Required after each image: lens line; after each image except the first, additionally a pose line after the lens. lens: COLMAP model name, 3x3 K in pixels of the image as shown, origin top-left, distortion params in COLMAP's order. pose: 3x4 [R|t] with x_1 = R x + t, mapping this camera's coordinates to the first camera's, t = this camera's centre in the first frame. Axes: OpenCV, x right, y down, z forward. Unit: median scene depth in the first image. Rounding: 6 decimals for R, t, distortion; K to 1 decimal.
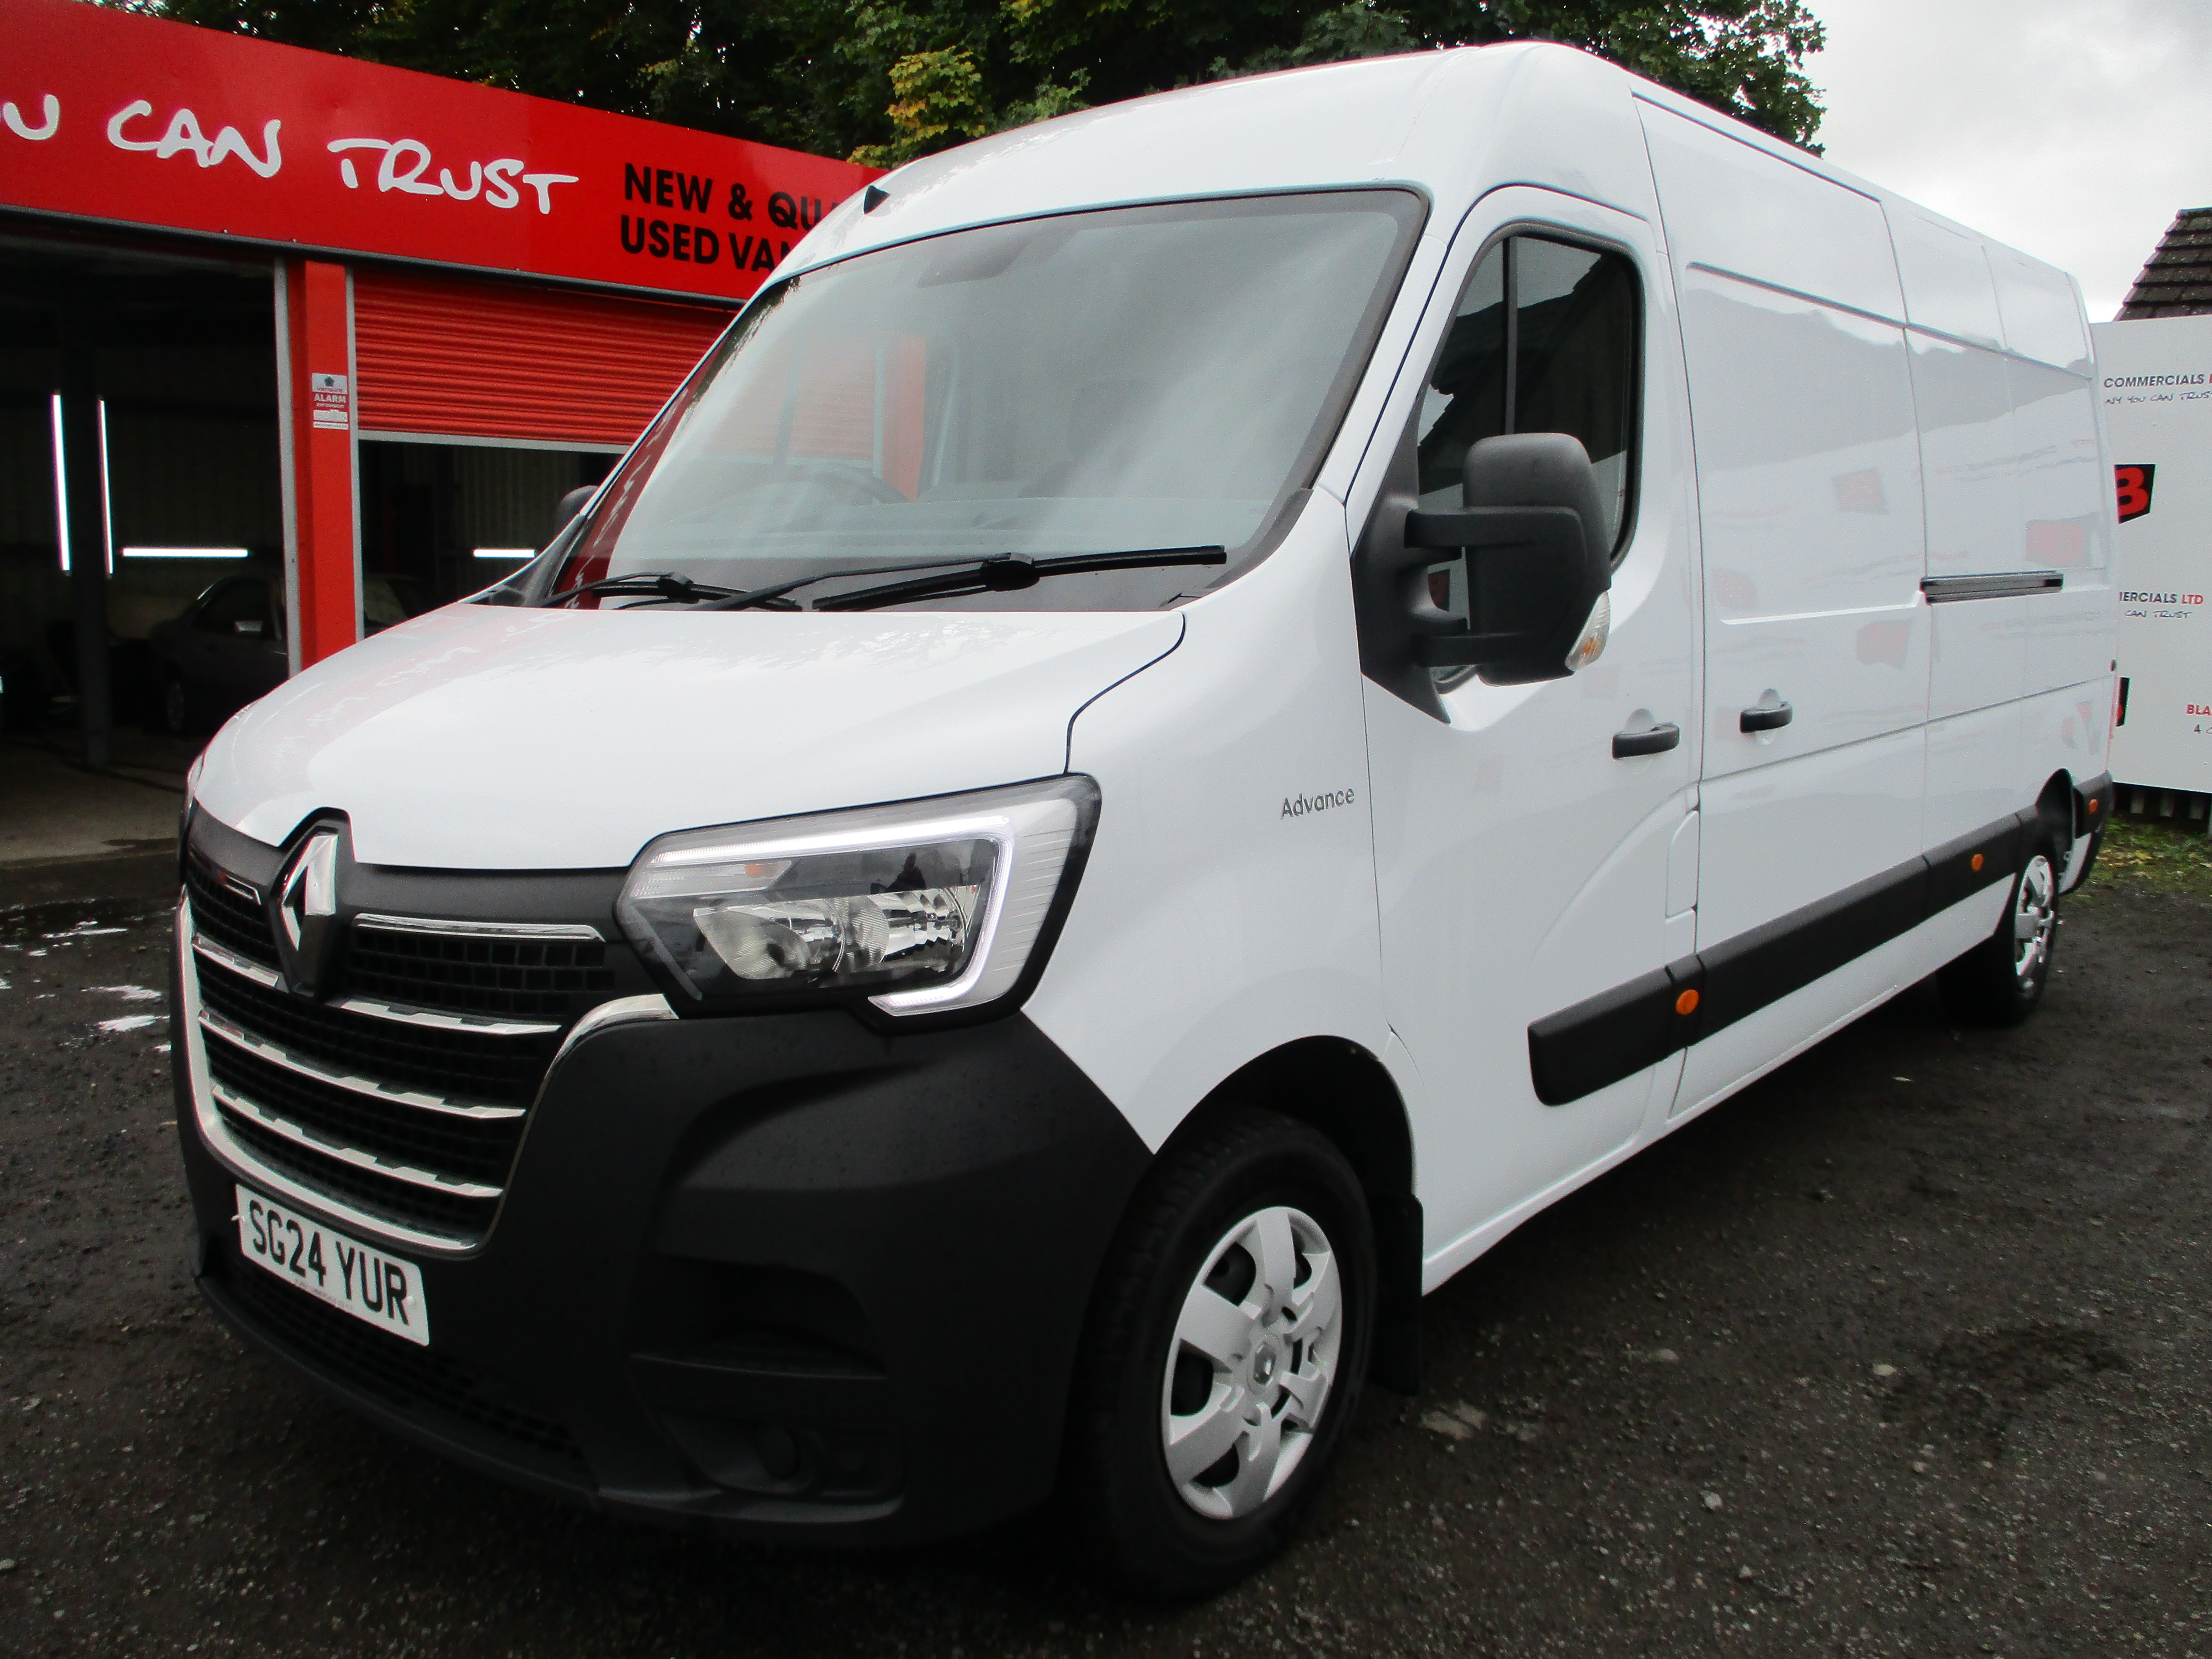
lens RADIAL K [[1920.8, 0, 1045.0], [0, 1920.8, 831.7], [0, 0, 1]] dist [-0.049031, -0.005336]
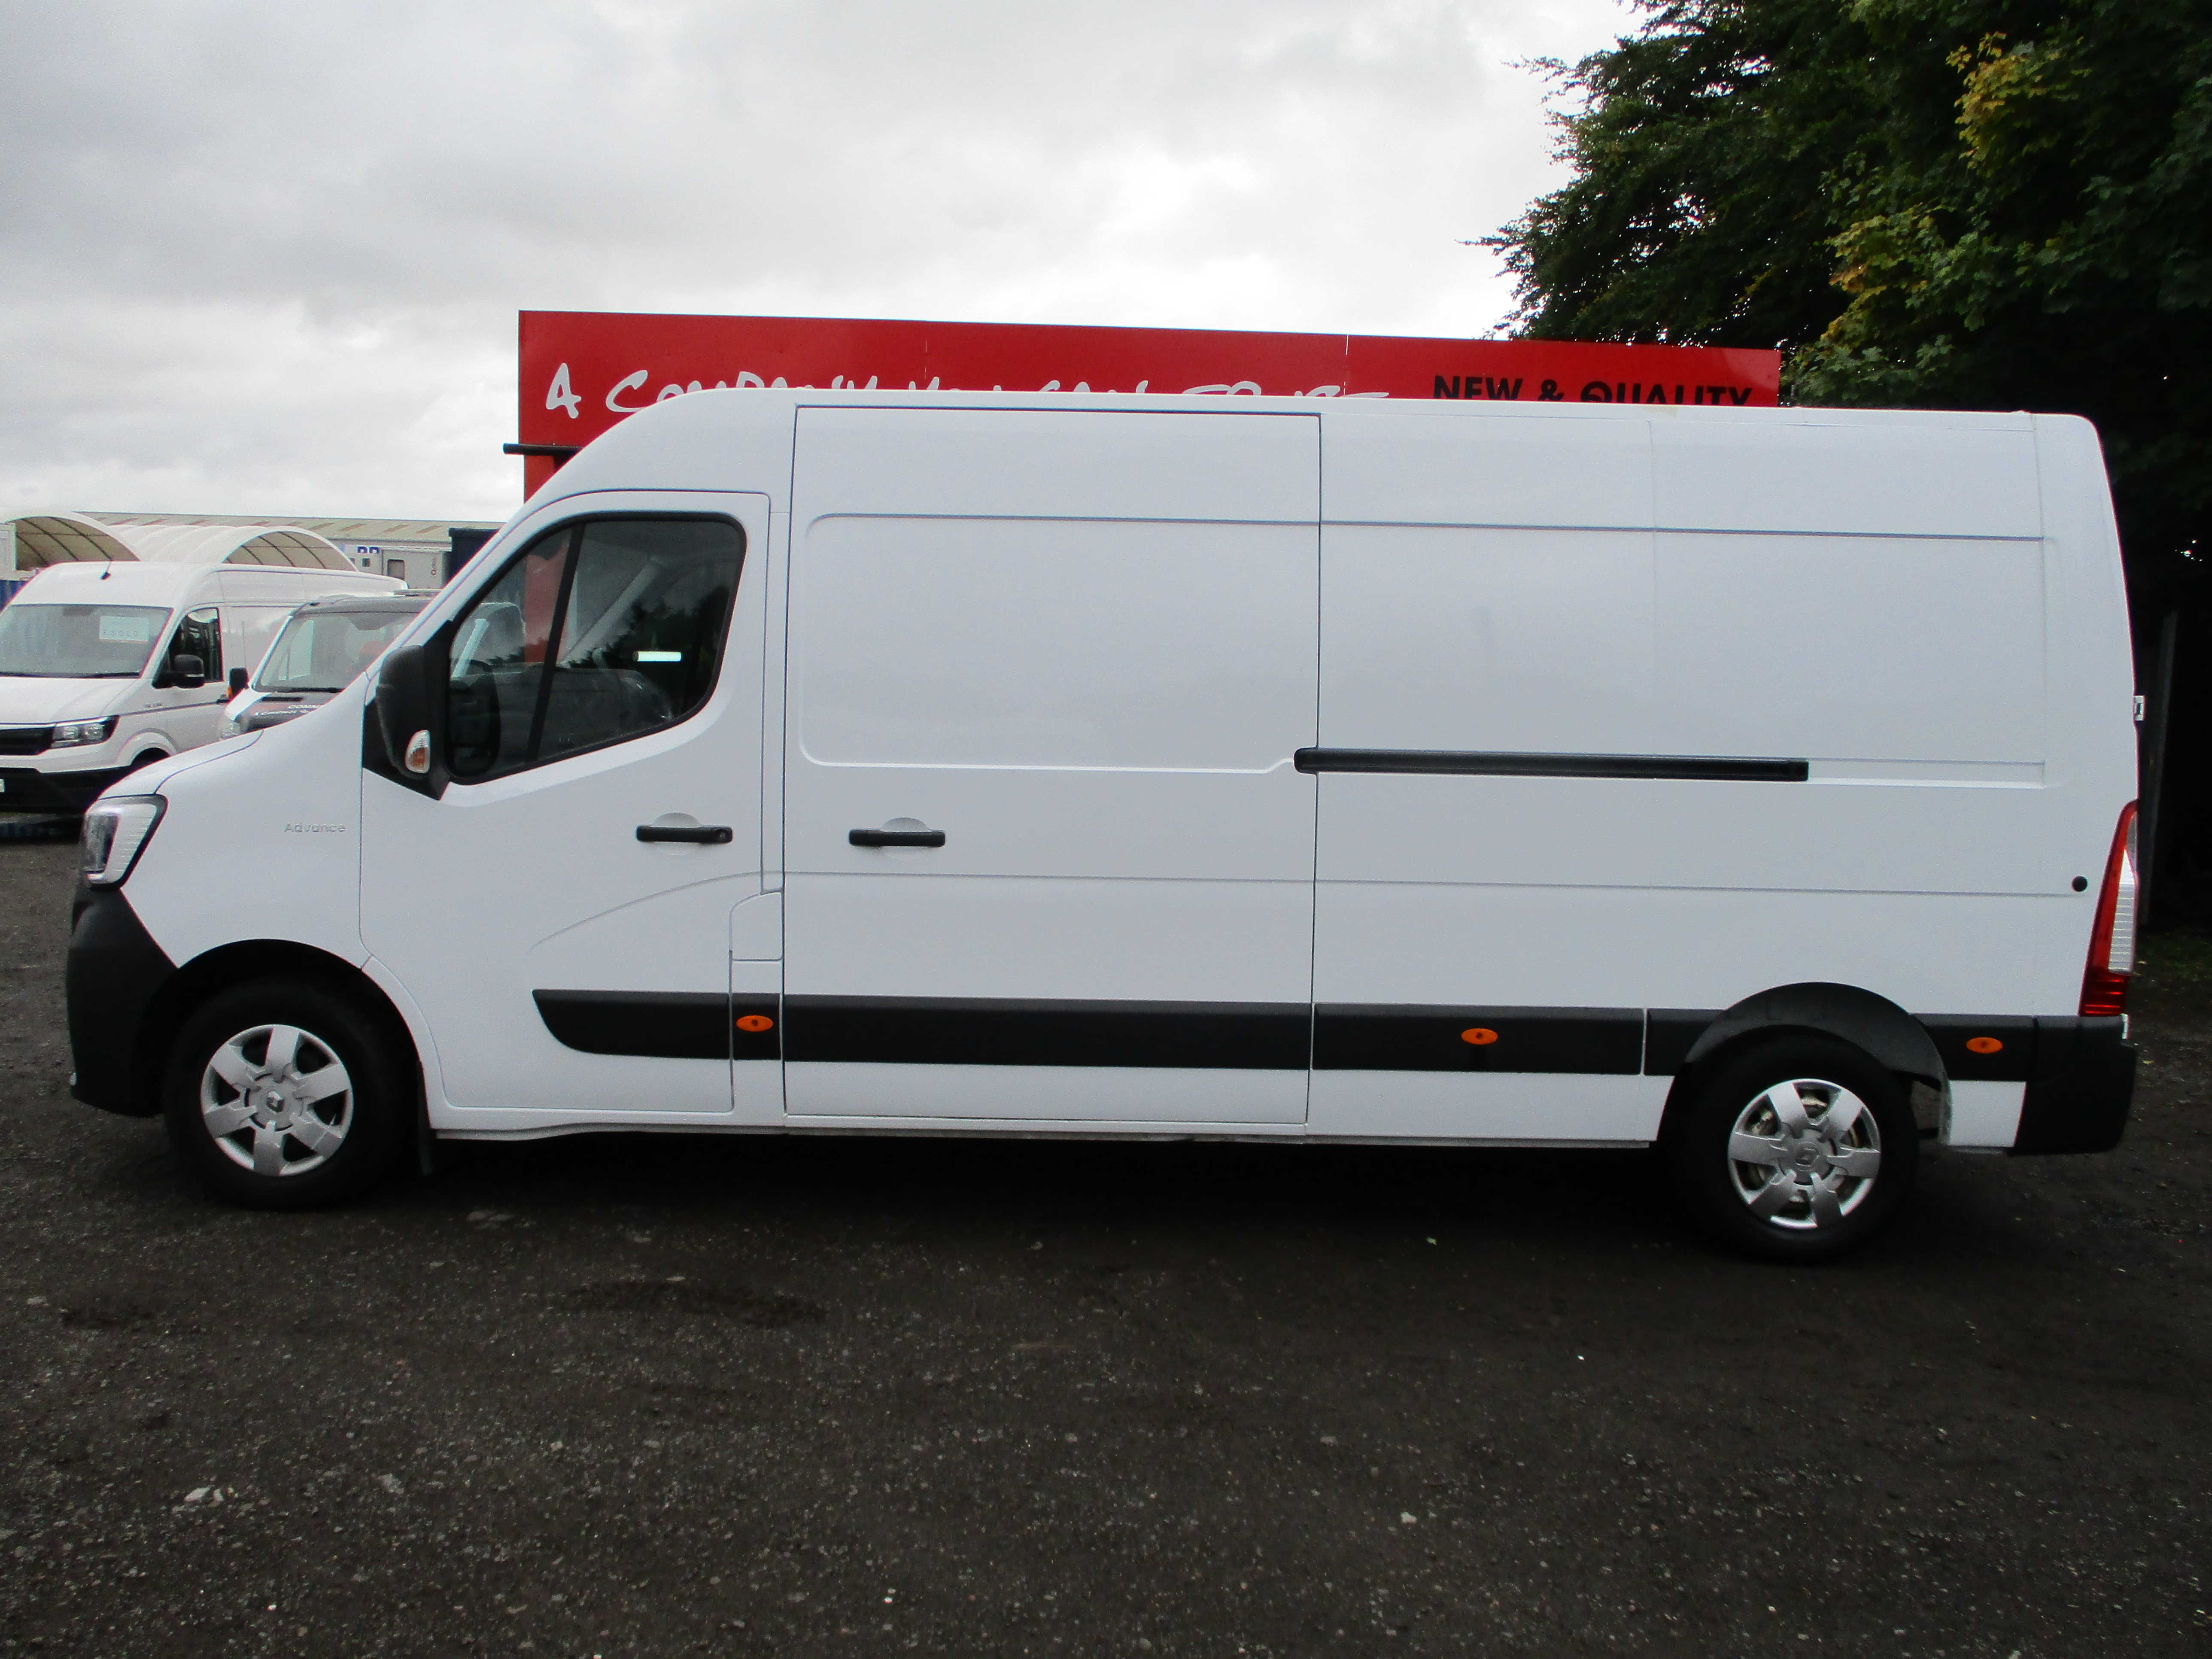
lens RADIAL K [[1870.9, 0, 1106.0], [0, 1870.9, 829.5], [0, 0, 1]] dist [-0.016210, -0.004588]
pose [[0.637282, 0.088875, -0.765489, 1.575648], [-0.138879, 0.990309, -0.000642, -0.090765], [0.758013, 0.106720, 0.643449, 0.277273]]
